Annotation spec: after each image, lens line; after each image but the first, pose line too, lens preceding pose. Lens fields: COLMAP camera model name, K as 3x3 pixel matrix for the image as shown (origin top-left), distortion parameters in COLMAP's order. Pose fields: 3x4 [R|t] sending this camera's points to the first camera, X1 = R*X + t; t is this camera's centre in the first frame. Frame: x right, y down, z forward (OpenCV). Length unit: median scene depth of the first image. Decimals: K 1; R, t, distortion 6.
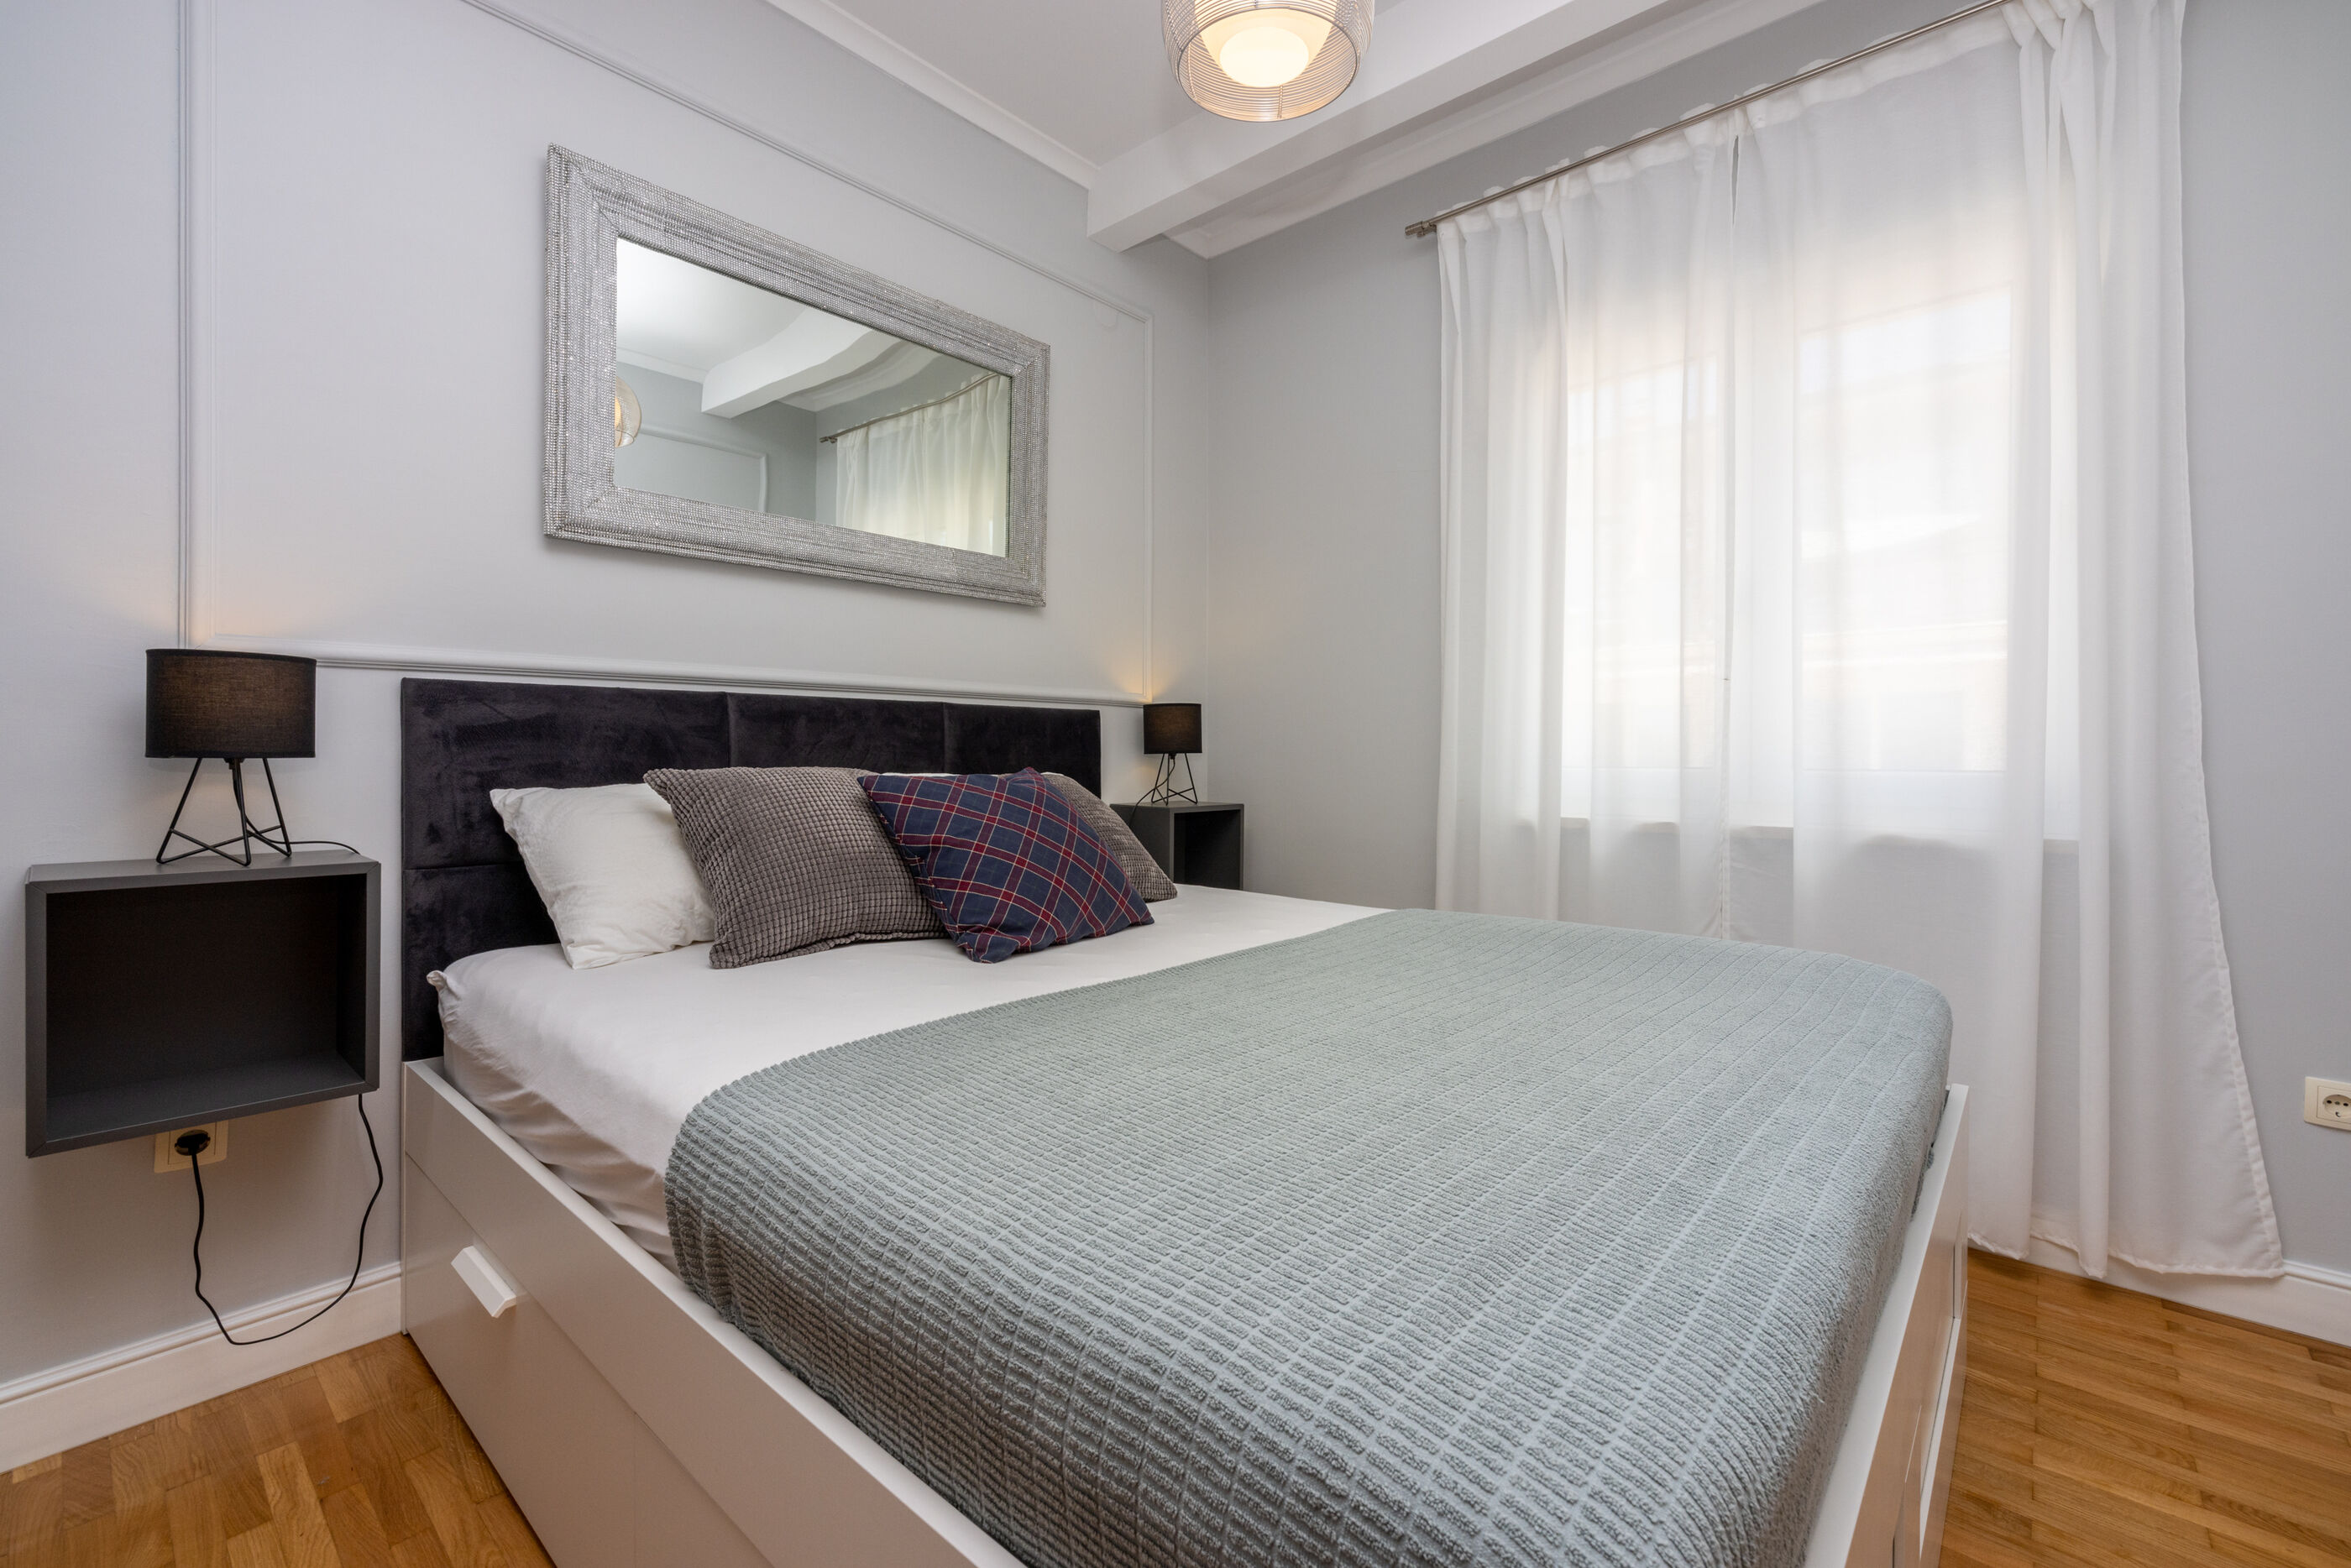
lens RADIAL K [[978.1, 0, 1180.4], [0, 978.1, 755.1], [0, 0, 1]] dist [0.000421, 0.000045]
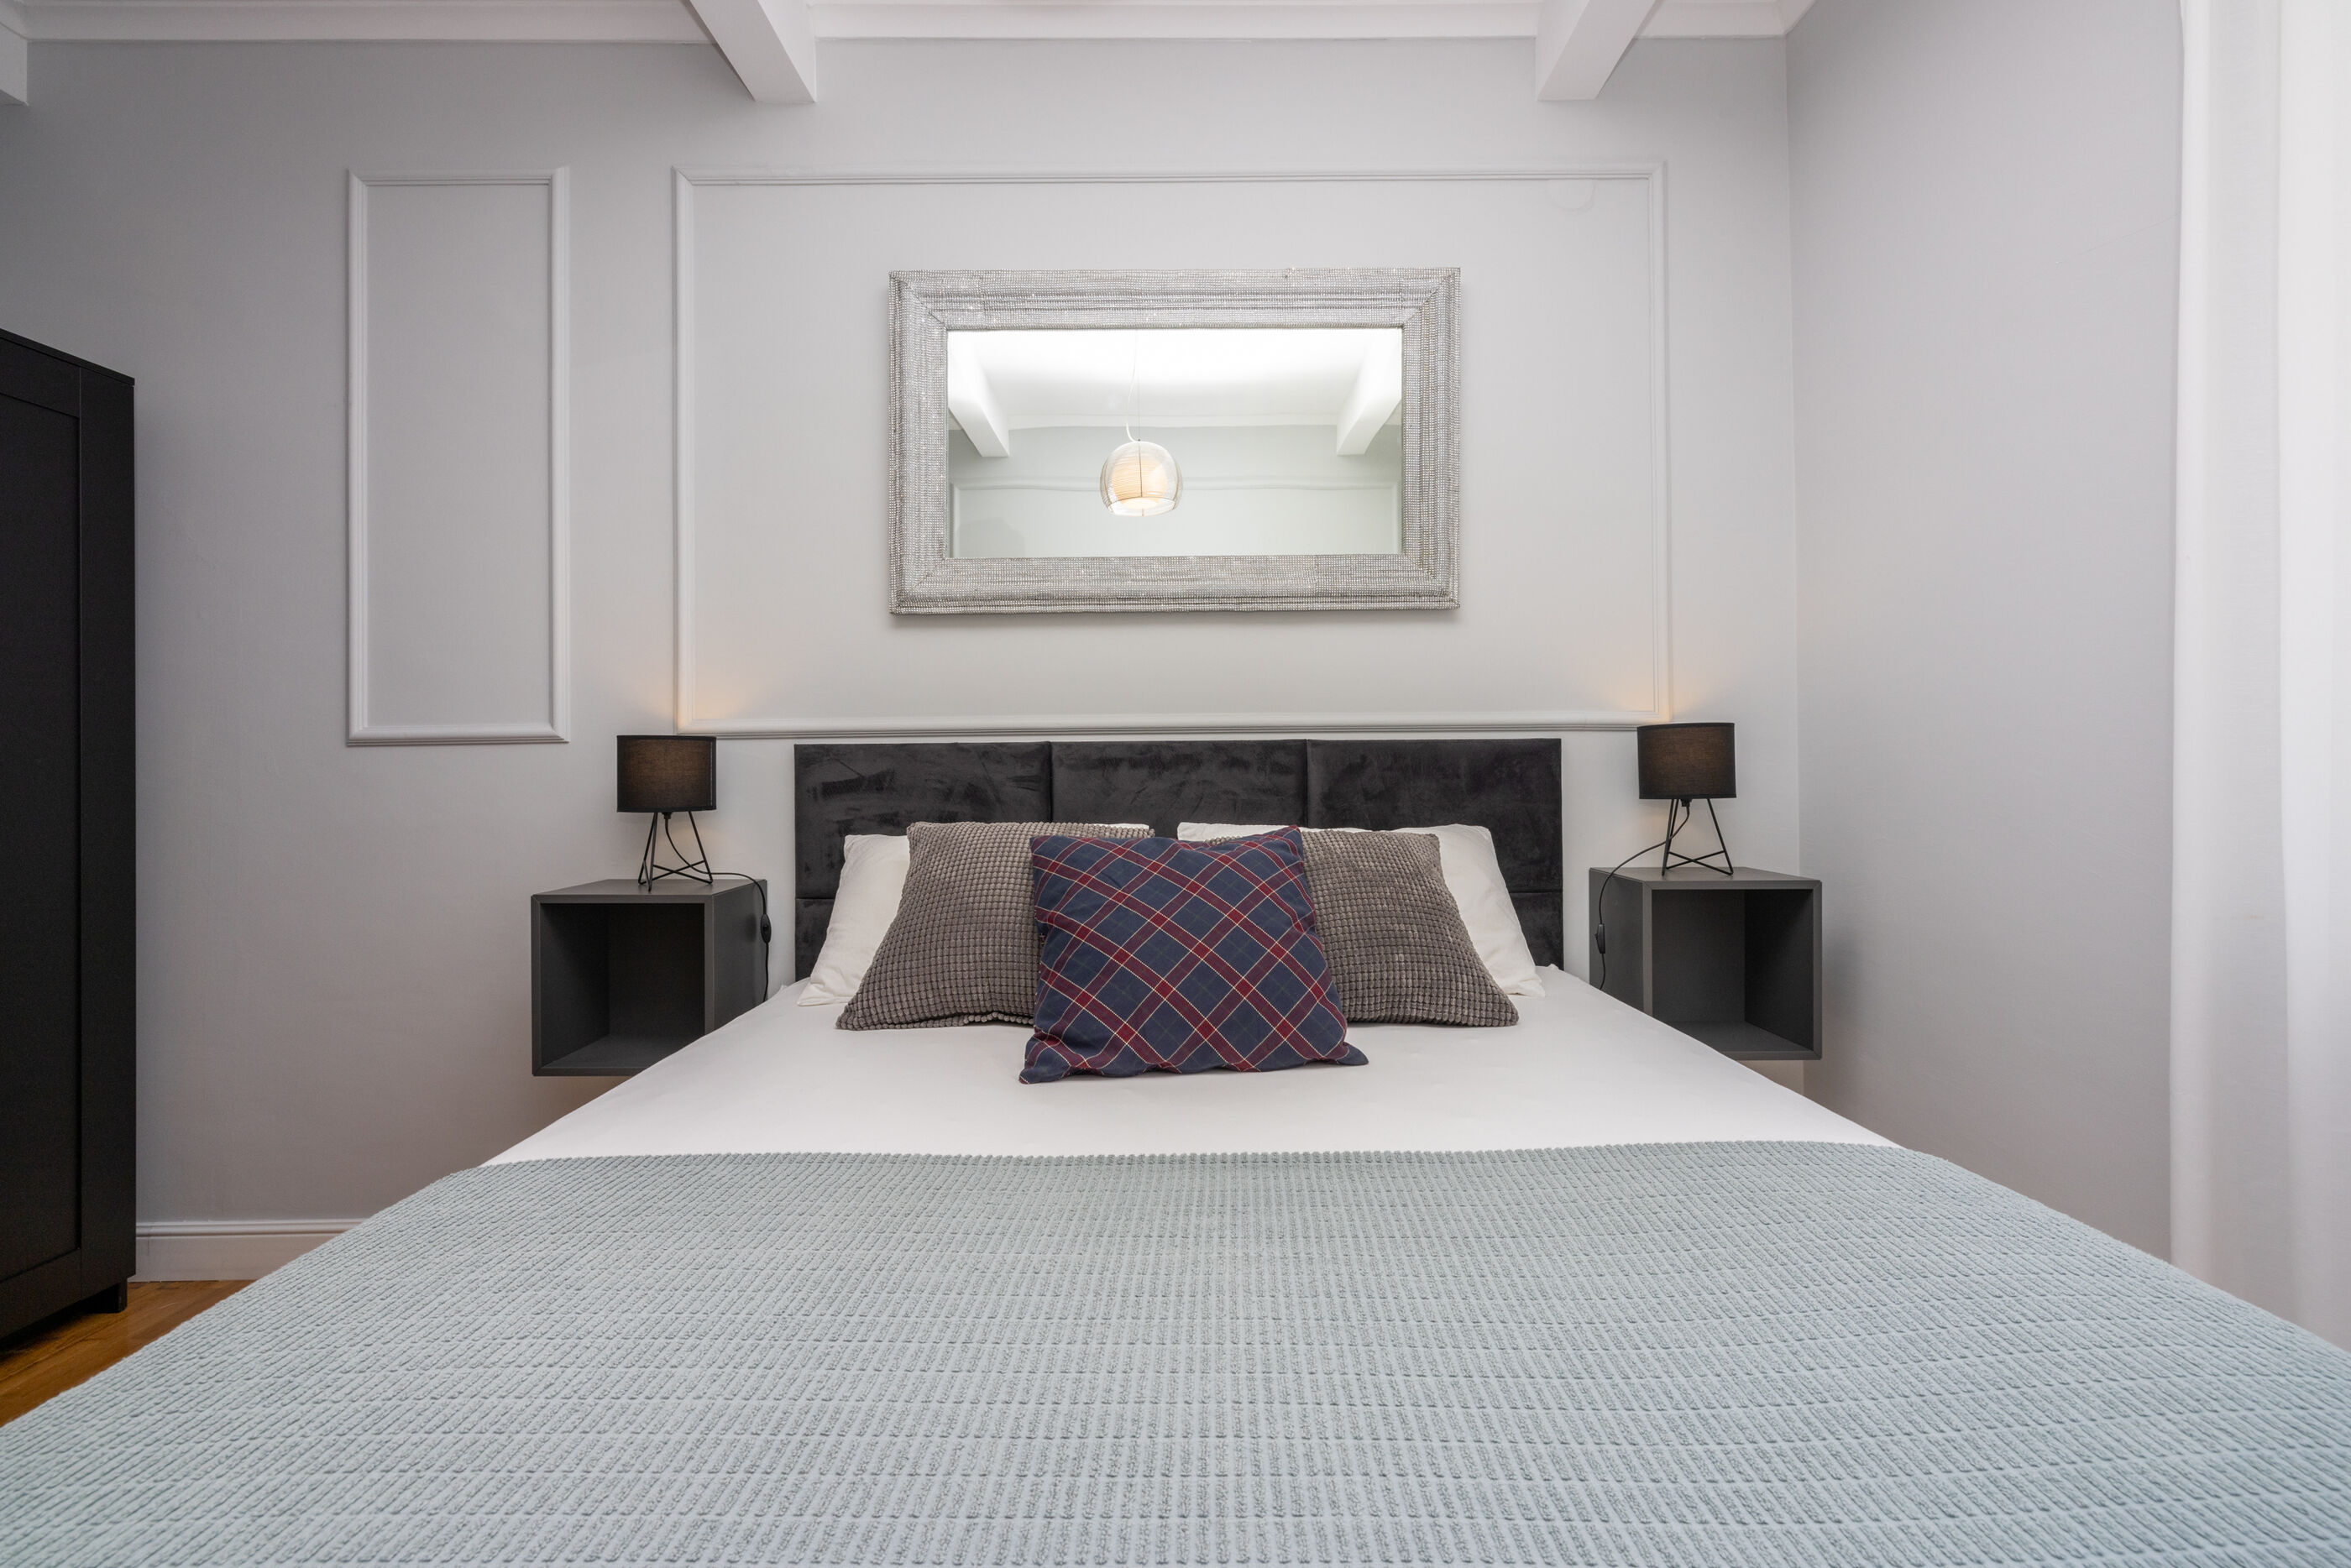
lens RADIAL K [[988.8, 0, 1185.0], [0, 988.8, 761.0], [0, 0, 1]] dist [0.001703, 0.000428]
pose [[0.671280, -0.014837, -0.741055, 0.407844], [0.007653, 0.999885, -0.013086, -0.032096], [0.741164, 0.003113, 0.671316, 0.447420]]
